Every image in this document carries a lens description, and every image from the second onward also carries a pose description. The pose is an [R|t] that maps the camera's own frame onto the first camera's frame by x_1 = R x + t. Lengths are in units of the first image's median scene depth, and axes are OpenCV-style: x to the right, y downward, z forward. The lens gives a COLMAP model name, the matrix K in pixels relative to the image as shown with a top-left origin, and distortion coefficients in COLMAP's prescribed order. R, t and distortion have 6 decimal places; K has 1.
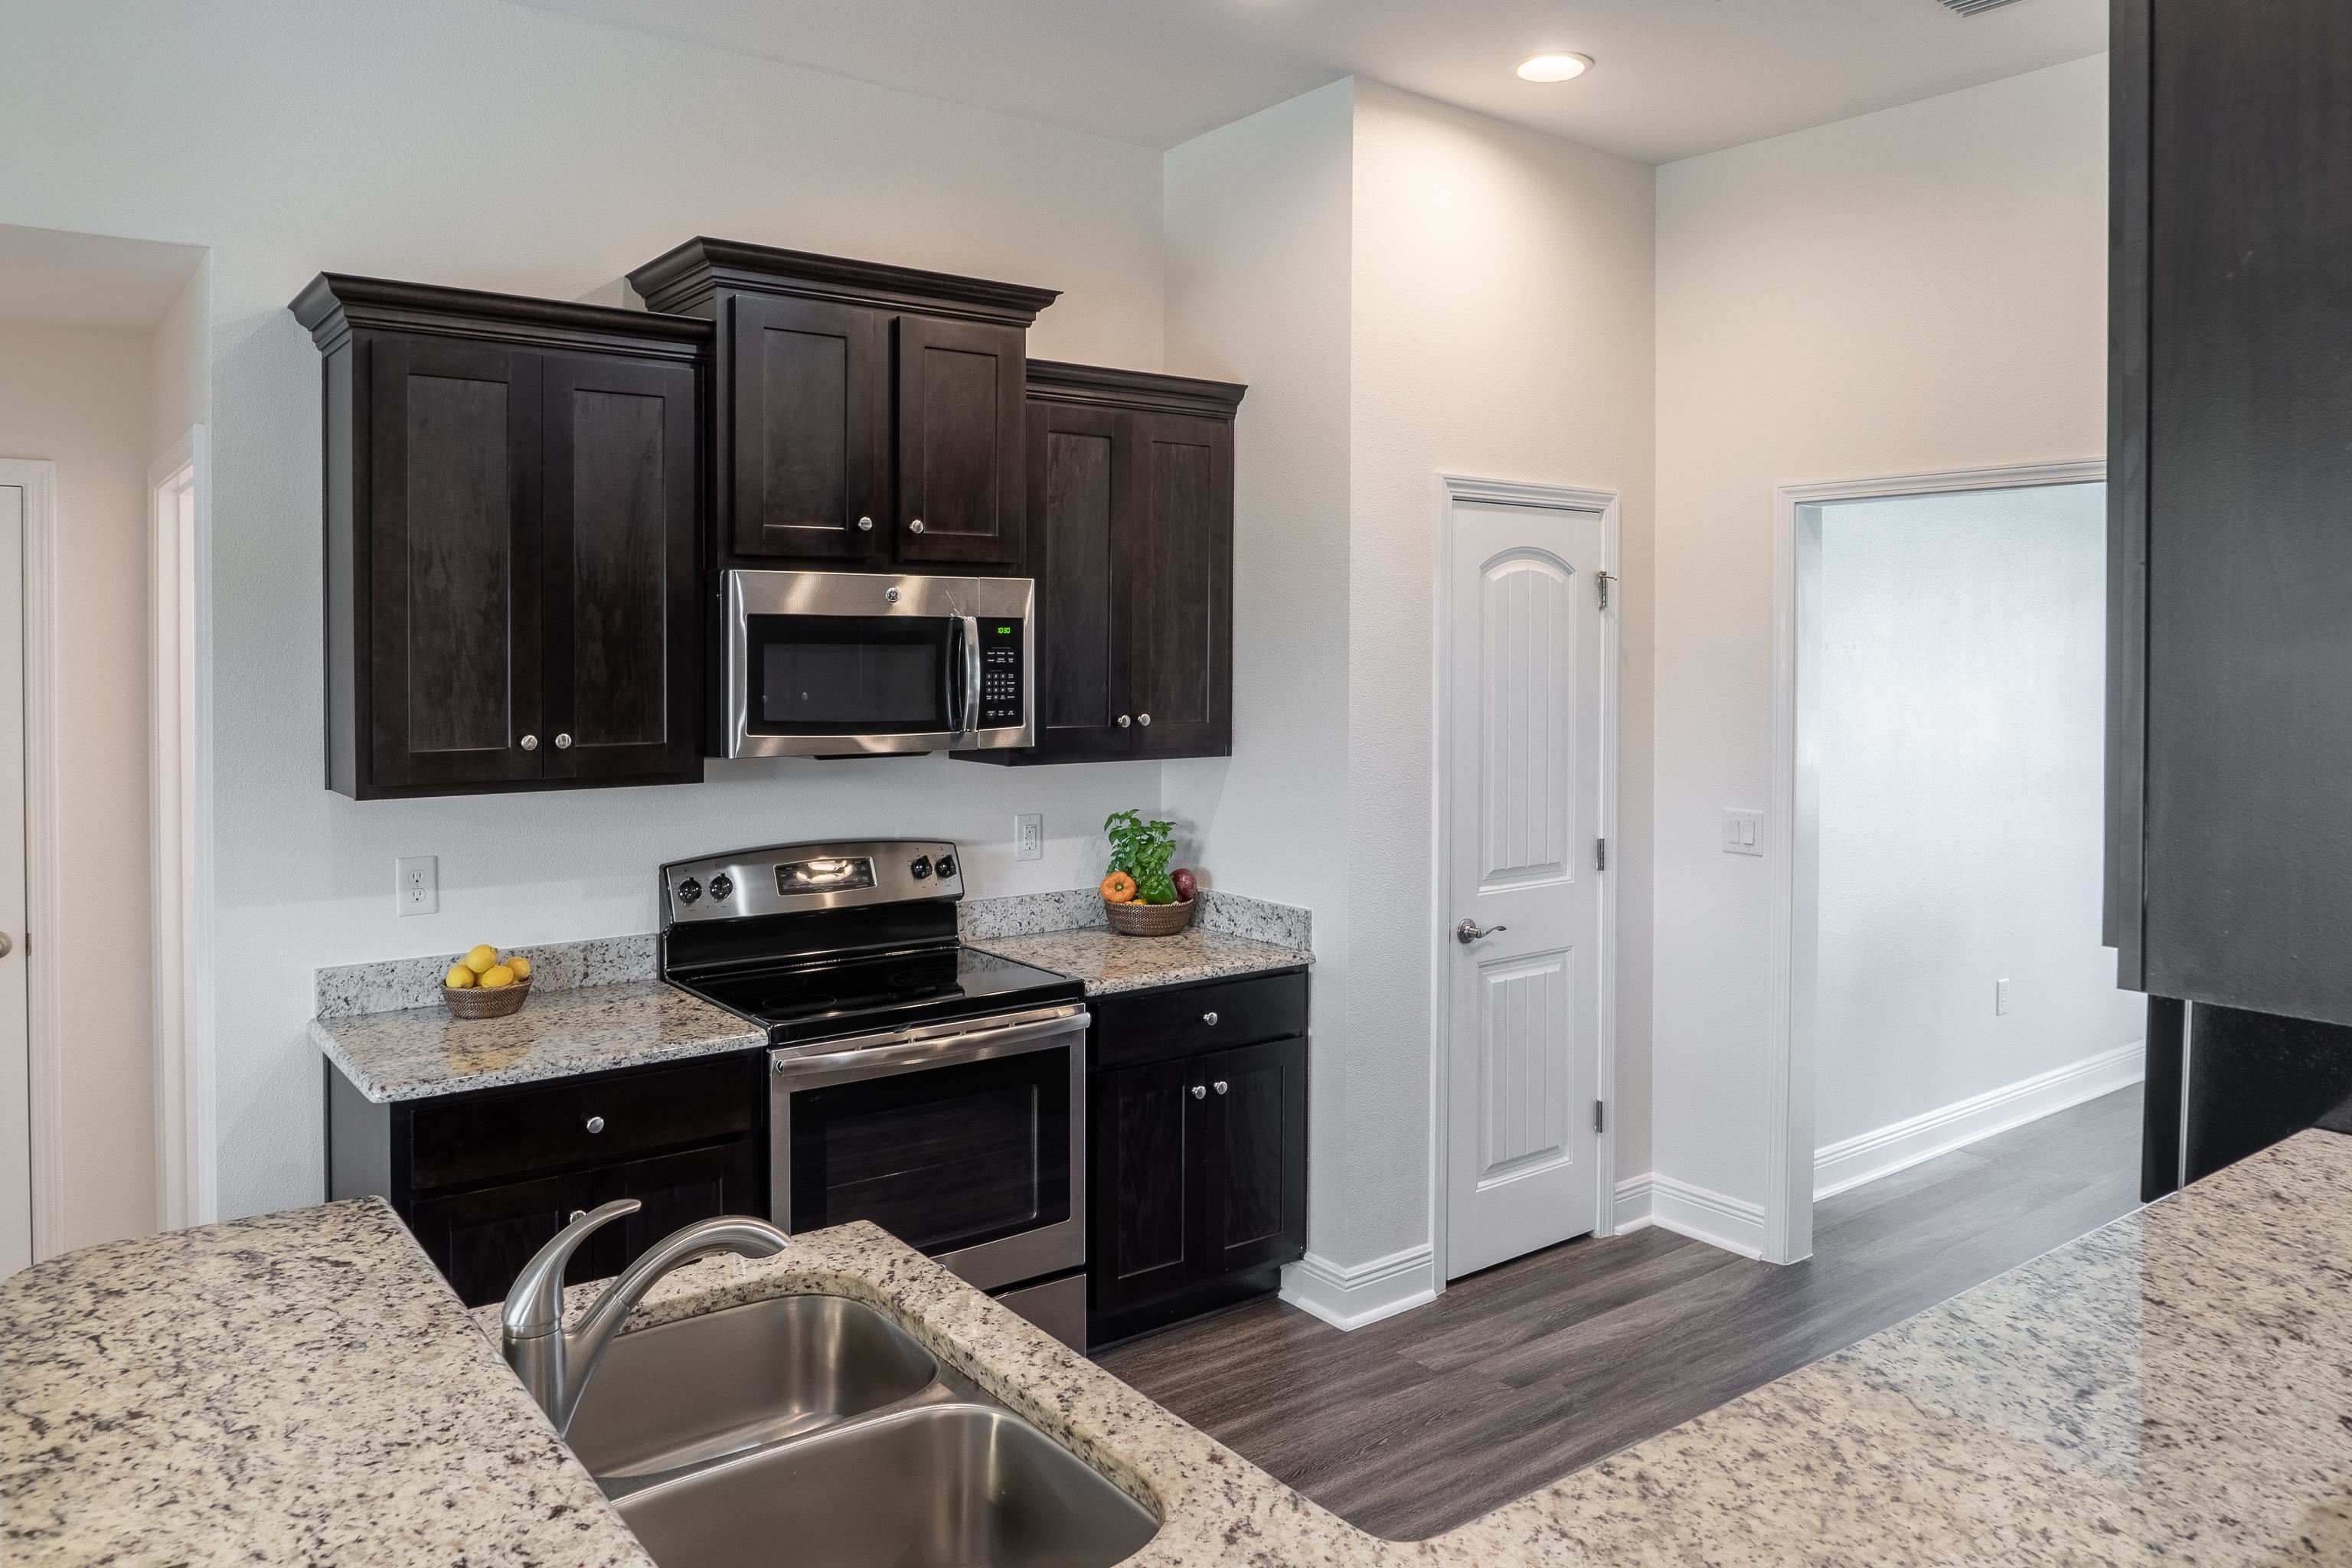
lens RADIAL K [[1594.8, 0, 1164.8], [0, 1594.8, 665.9], [0, 0, 1]] dist [-0.020285, 0.003868]
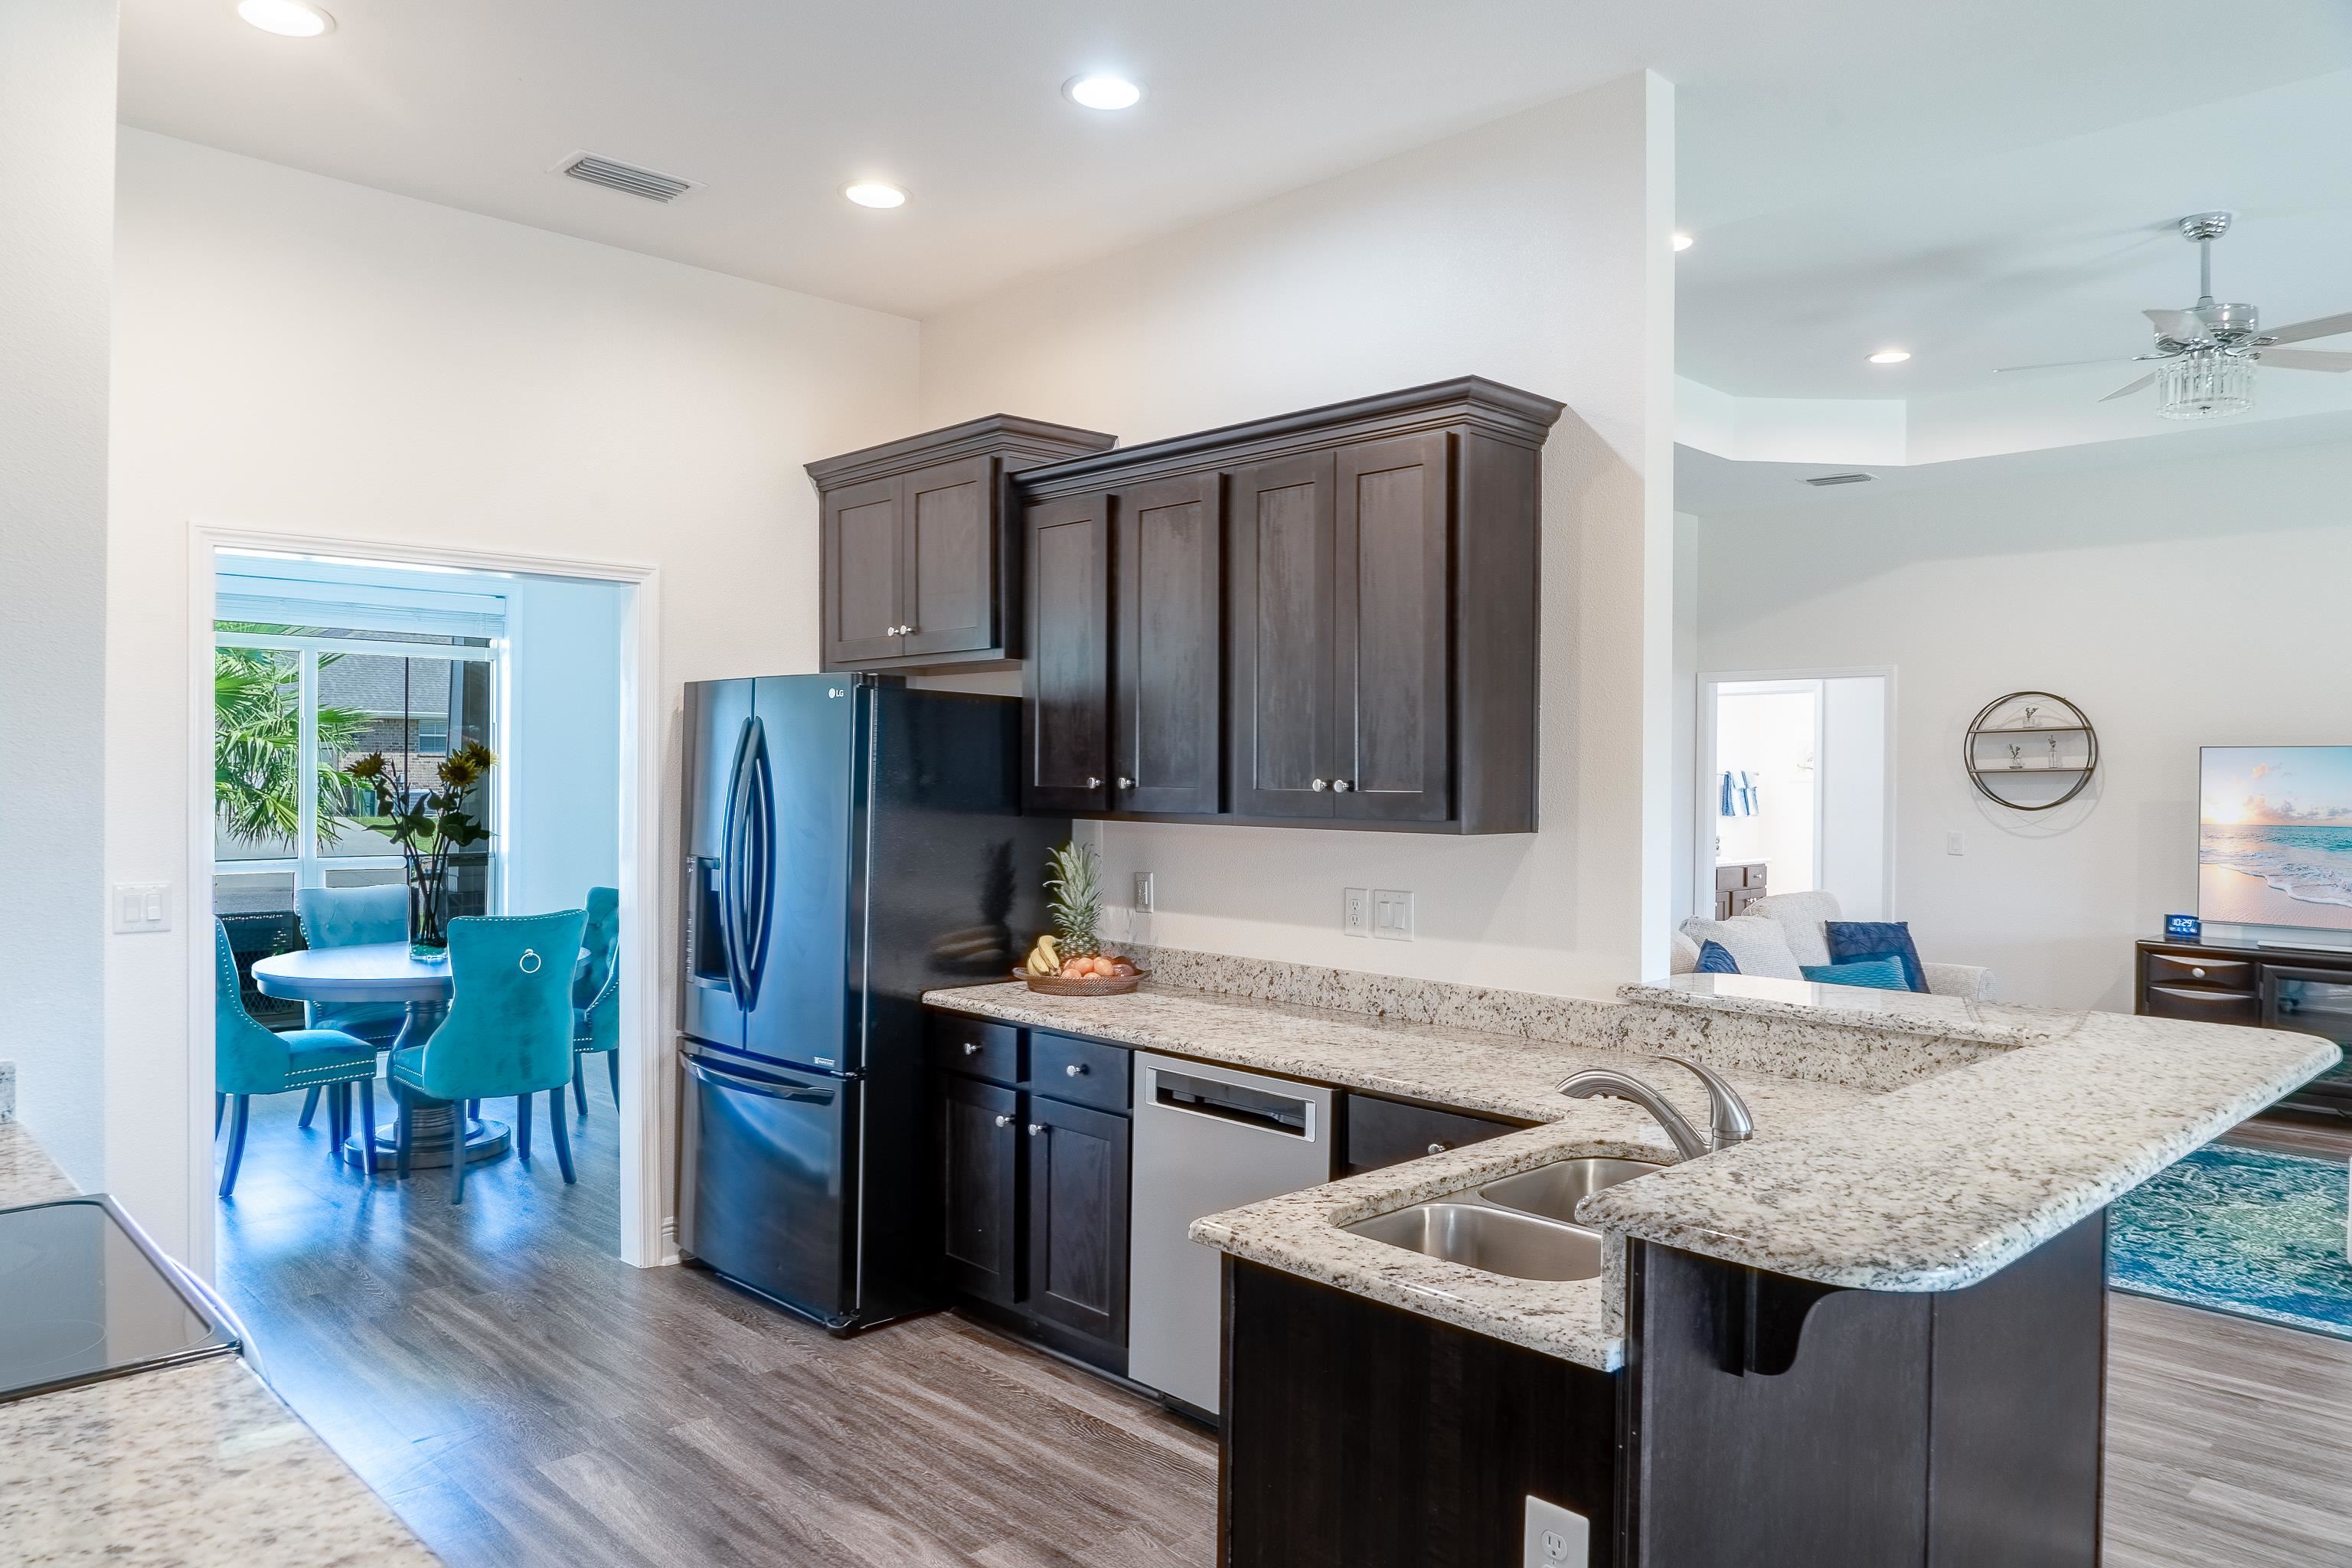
lens RADIAL K [[1594.8, 0, 1179.4], [0, 1594.8, 771.9], [0, 0, 1]] dist [-0.020285, 0.003868]
pose [[-0.123634, -0.007738, 0.992298, -1.583827], [0.009397, 0.999916, 0.008968, 0.077632], [-0.992283, 0.010433, -0.123551, 1.523057]]
